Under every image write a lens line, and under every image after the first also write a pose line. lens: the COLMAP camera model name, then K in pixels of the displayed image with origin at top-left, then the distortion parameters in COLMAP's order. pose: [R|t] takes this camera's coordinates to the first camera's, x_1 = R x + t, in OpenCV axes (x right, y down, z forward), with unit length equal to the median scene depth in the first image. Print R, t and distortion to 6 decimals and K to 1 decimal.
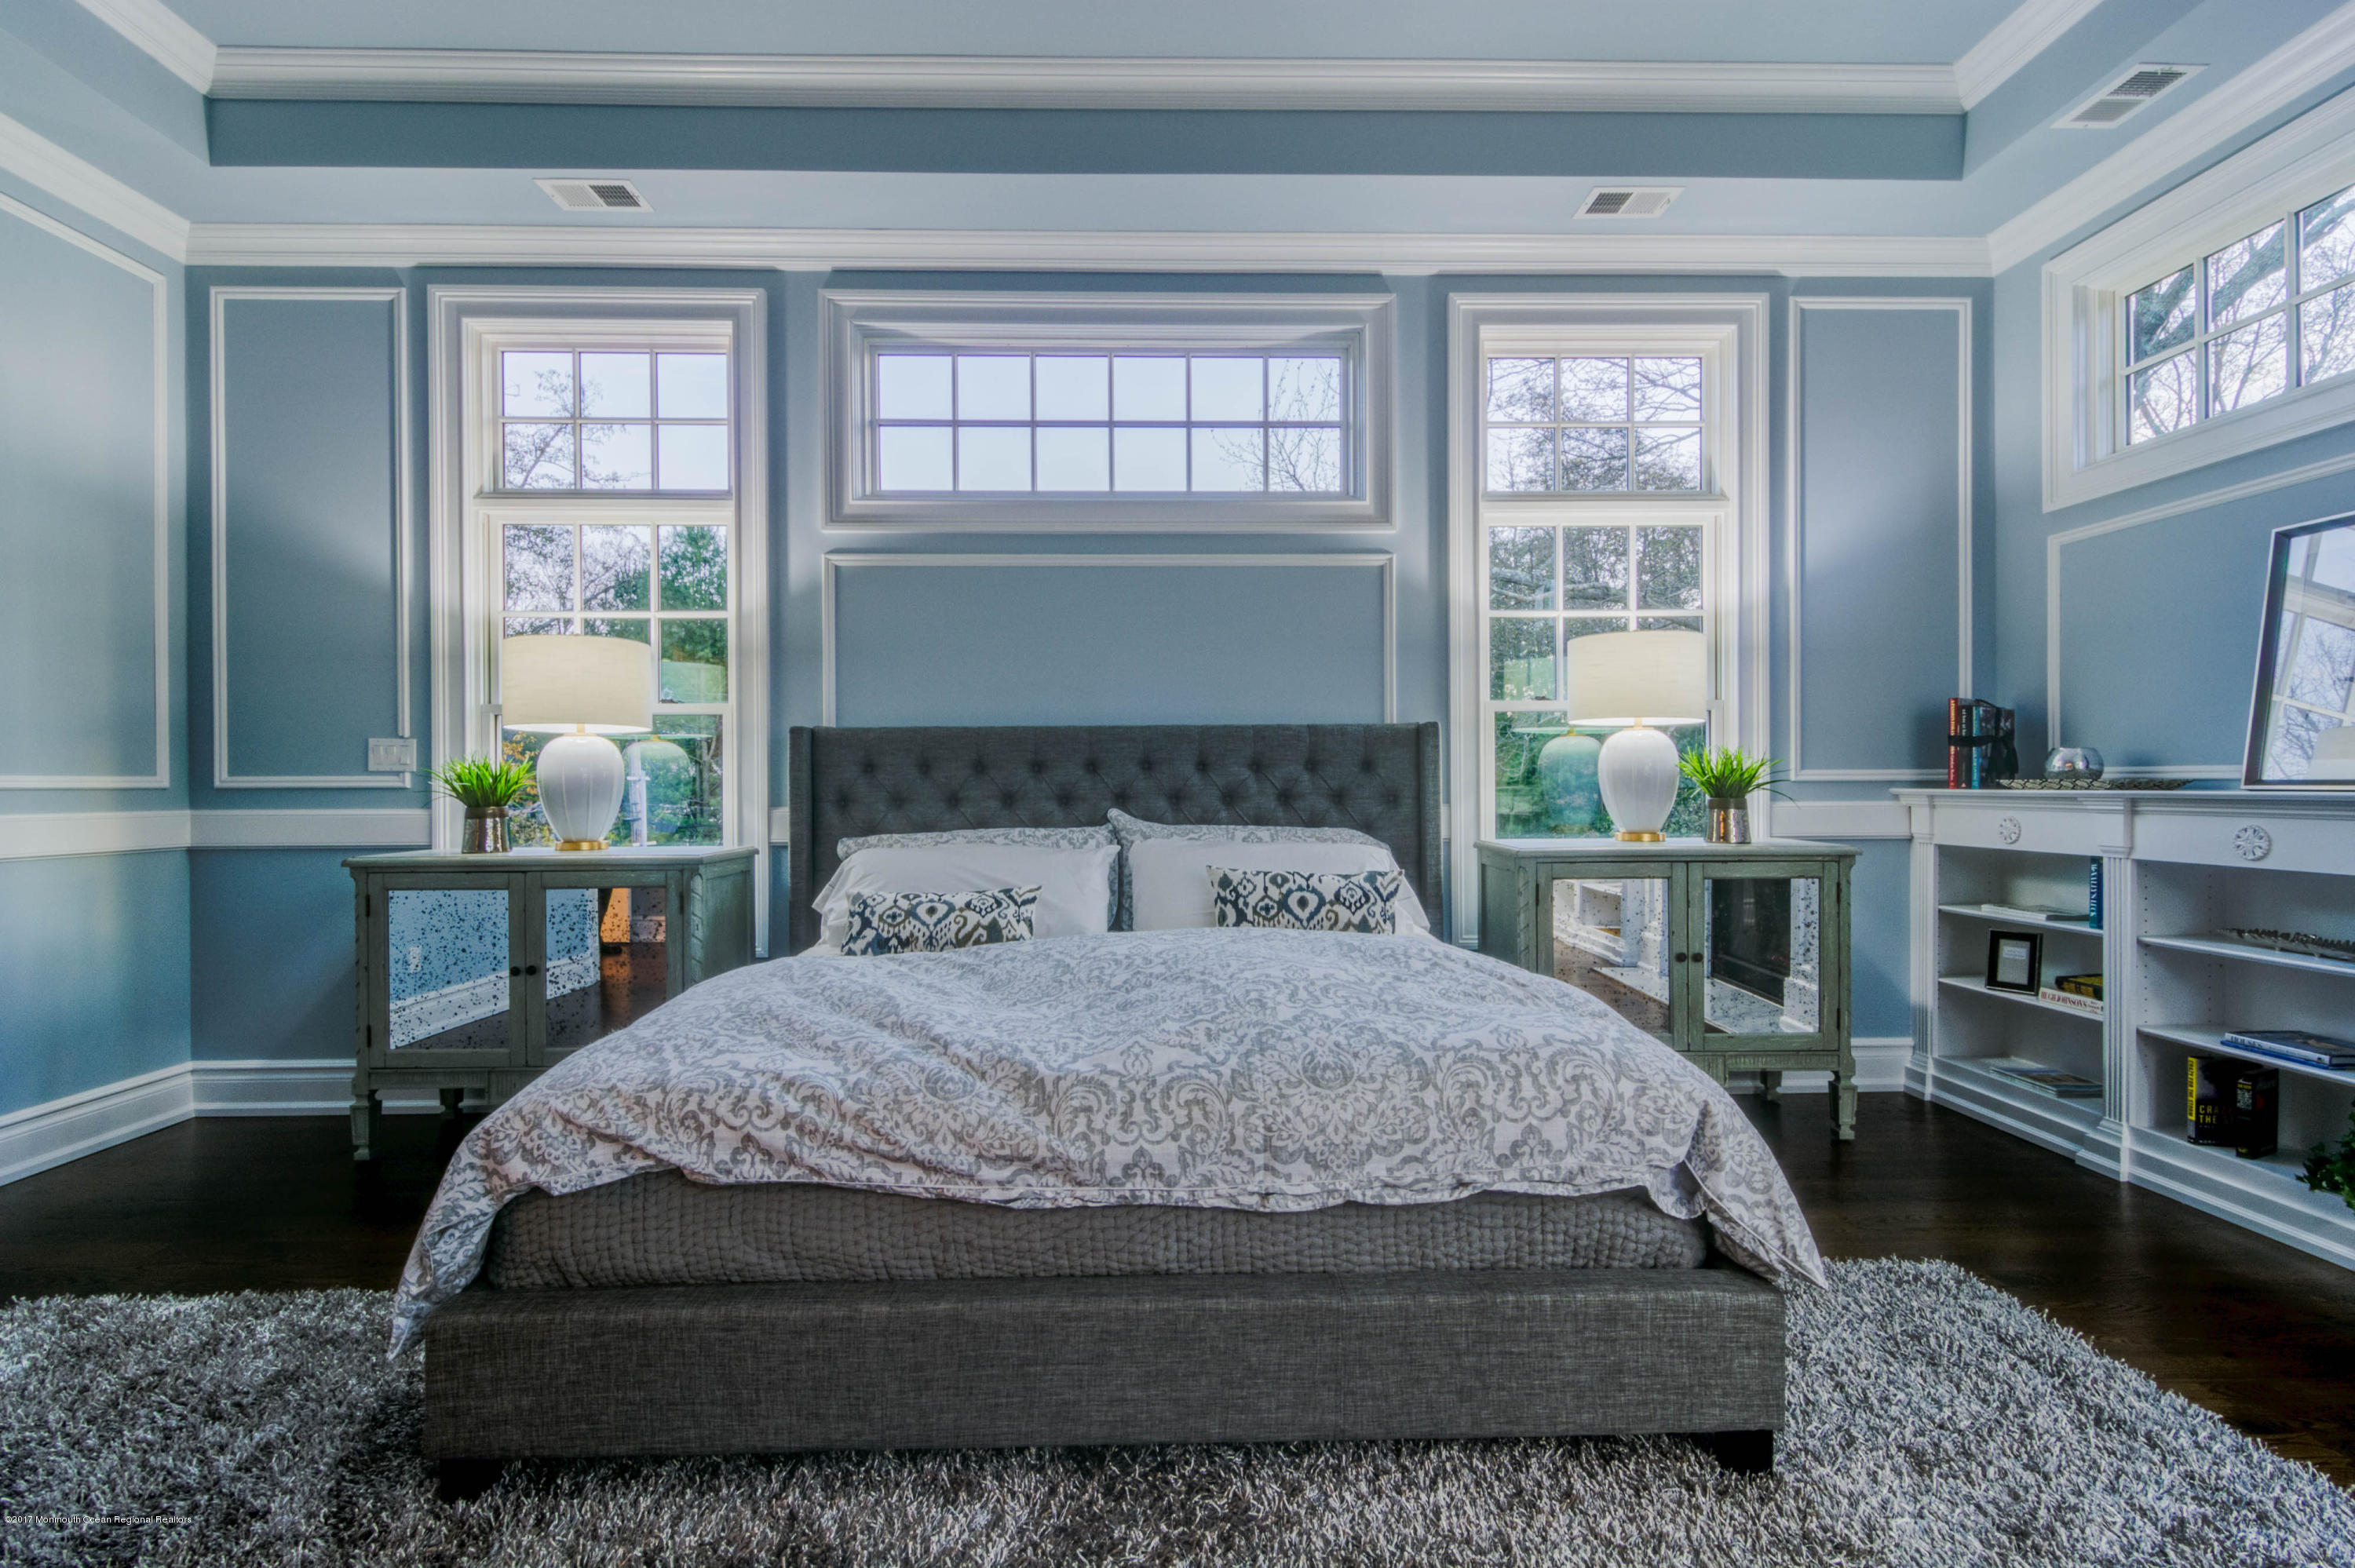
lens RADIAL K [[1125.1, 0, 1175.7], [0, 1125.1, 786.3], [0, 0, 1]] dist [0.013809, -0.000610]
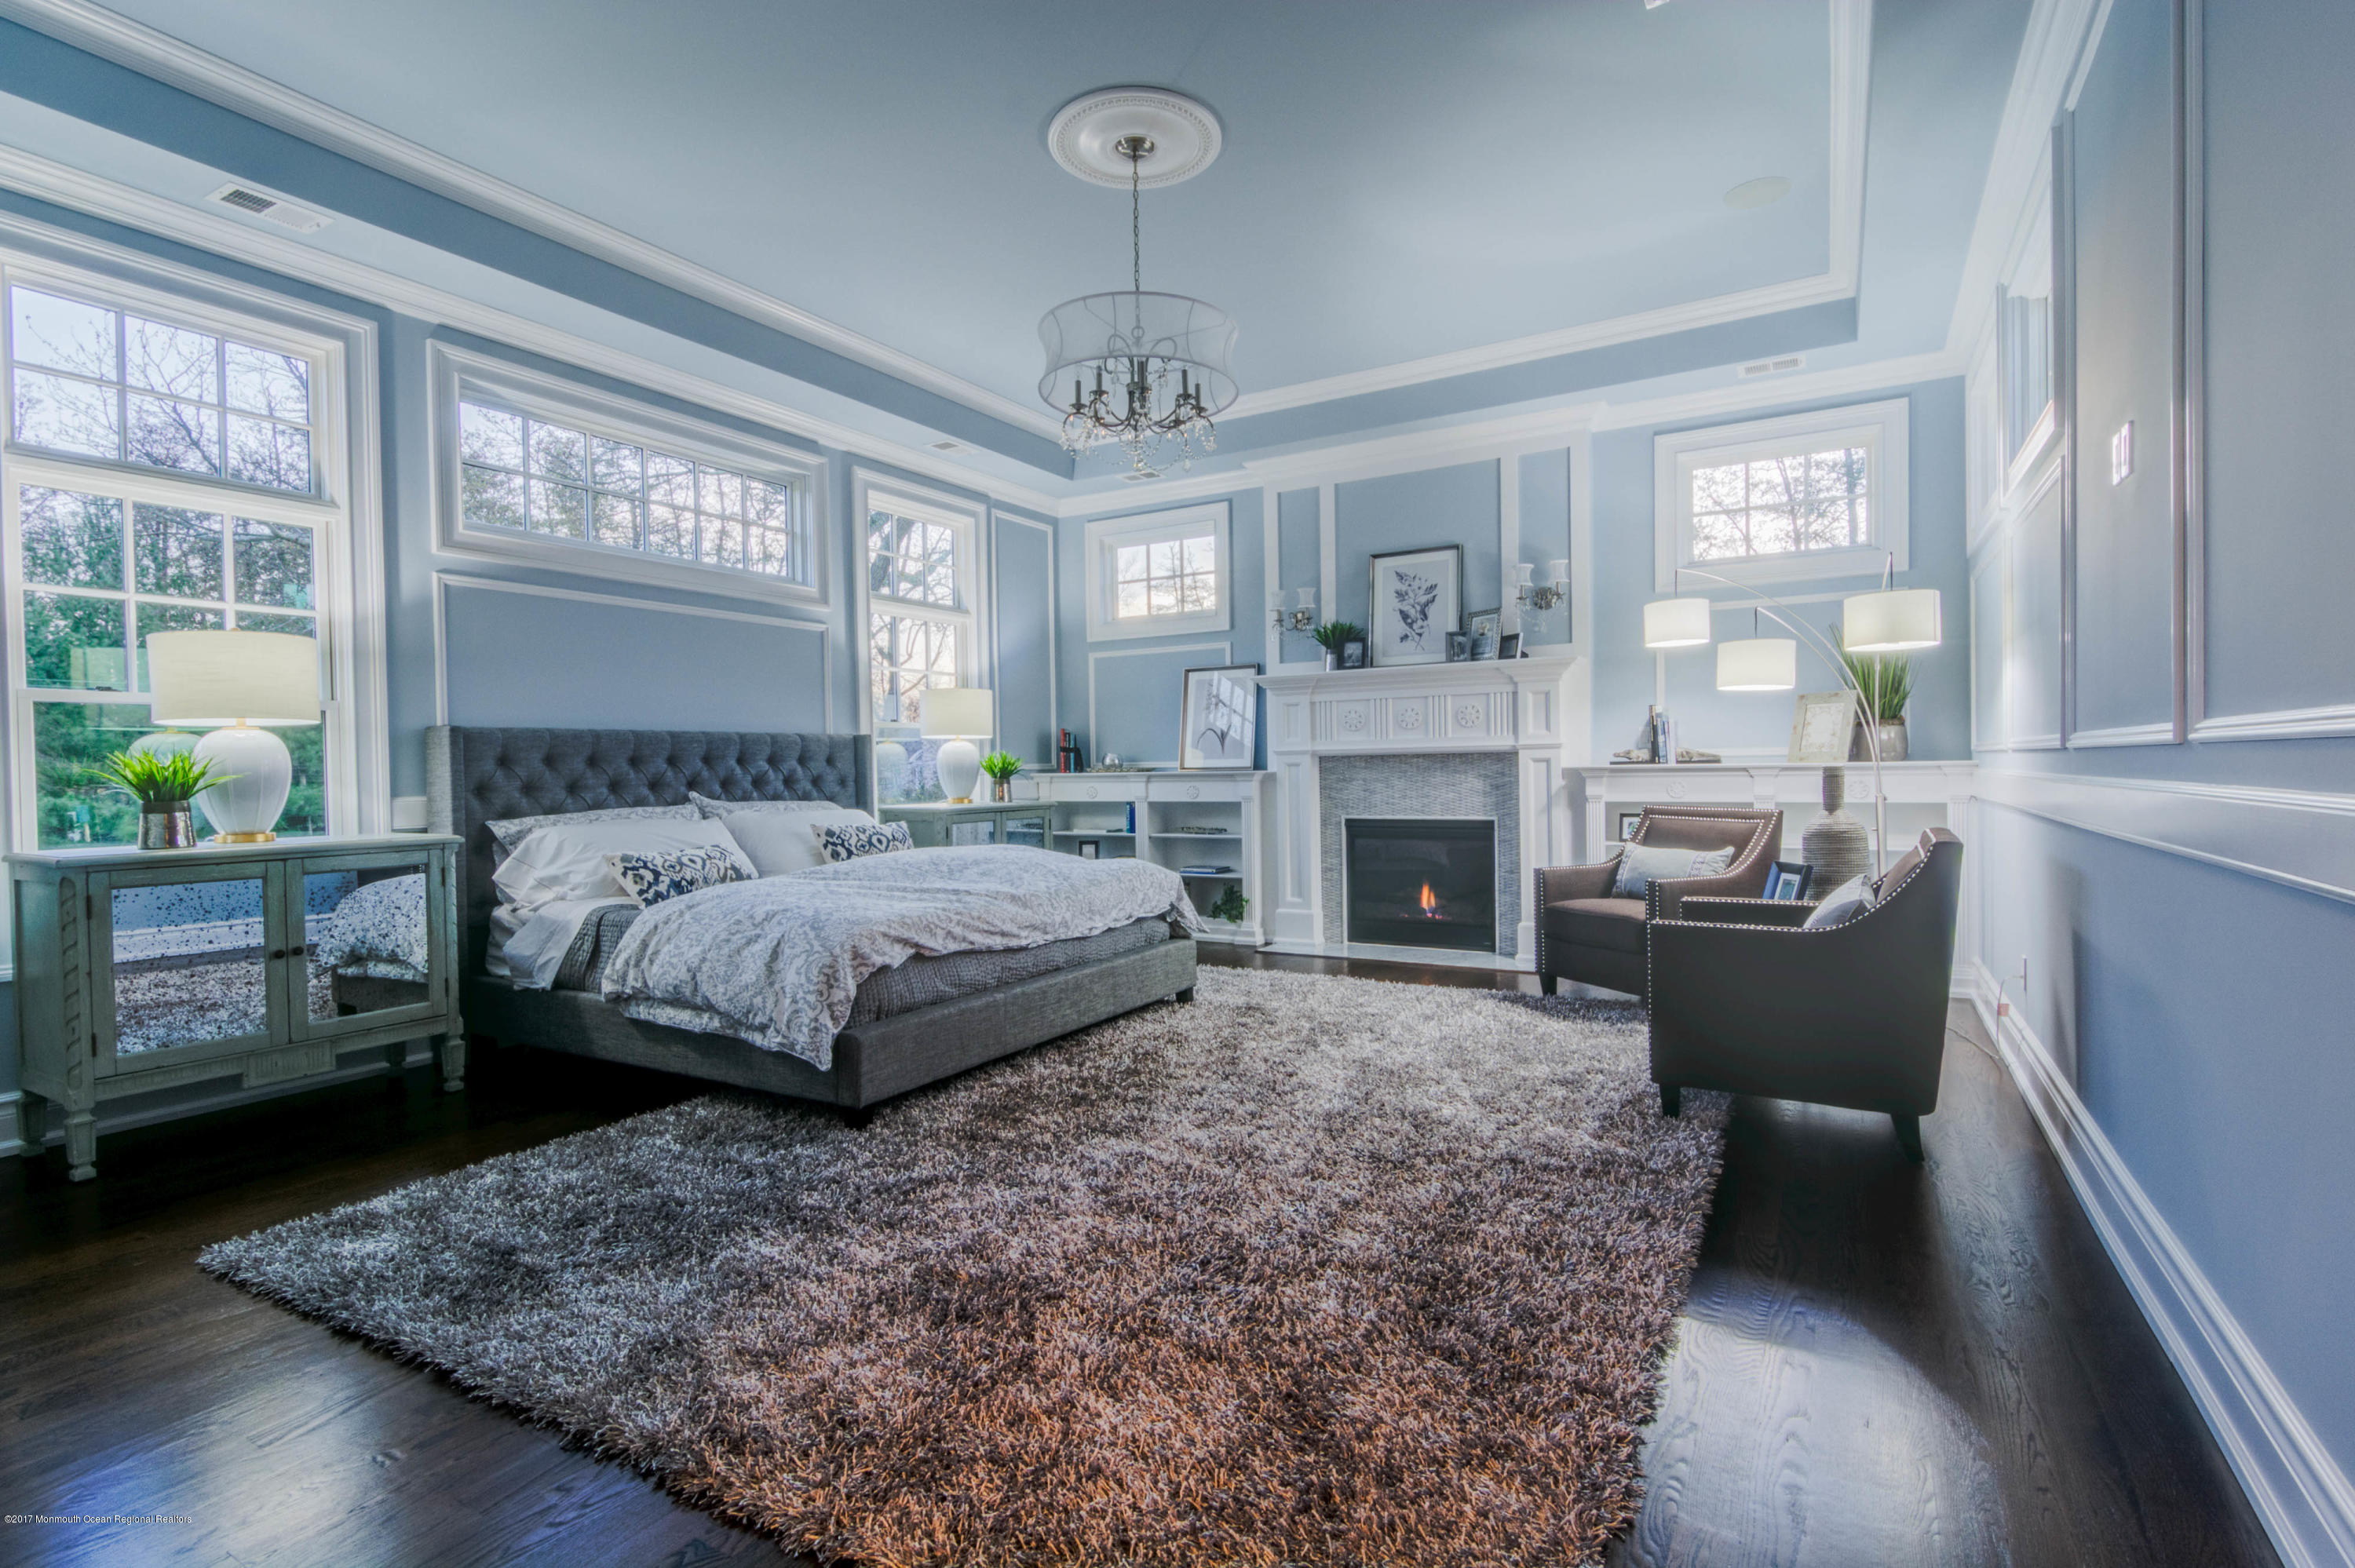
lens RADIAL K [[1125.1, 0, 1179.4], [0, 1125.1, 781.5], [0, 0, 1]] dist [0.013809, -0.000610]
pose [[0.527195, -0.012780, 0.849648, -0.915900], [0.015883, 0.999860, 0.005184, 0.009323], [-0.849596, 0.010762, 0.527324, -0.237628]]
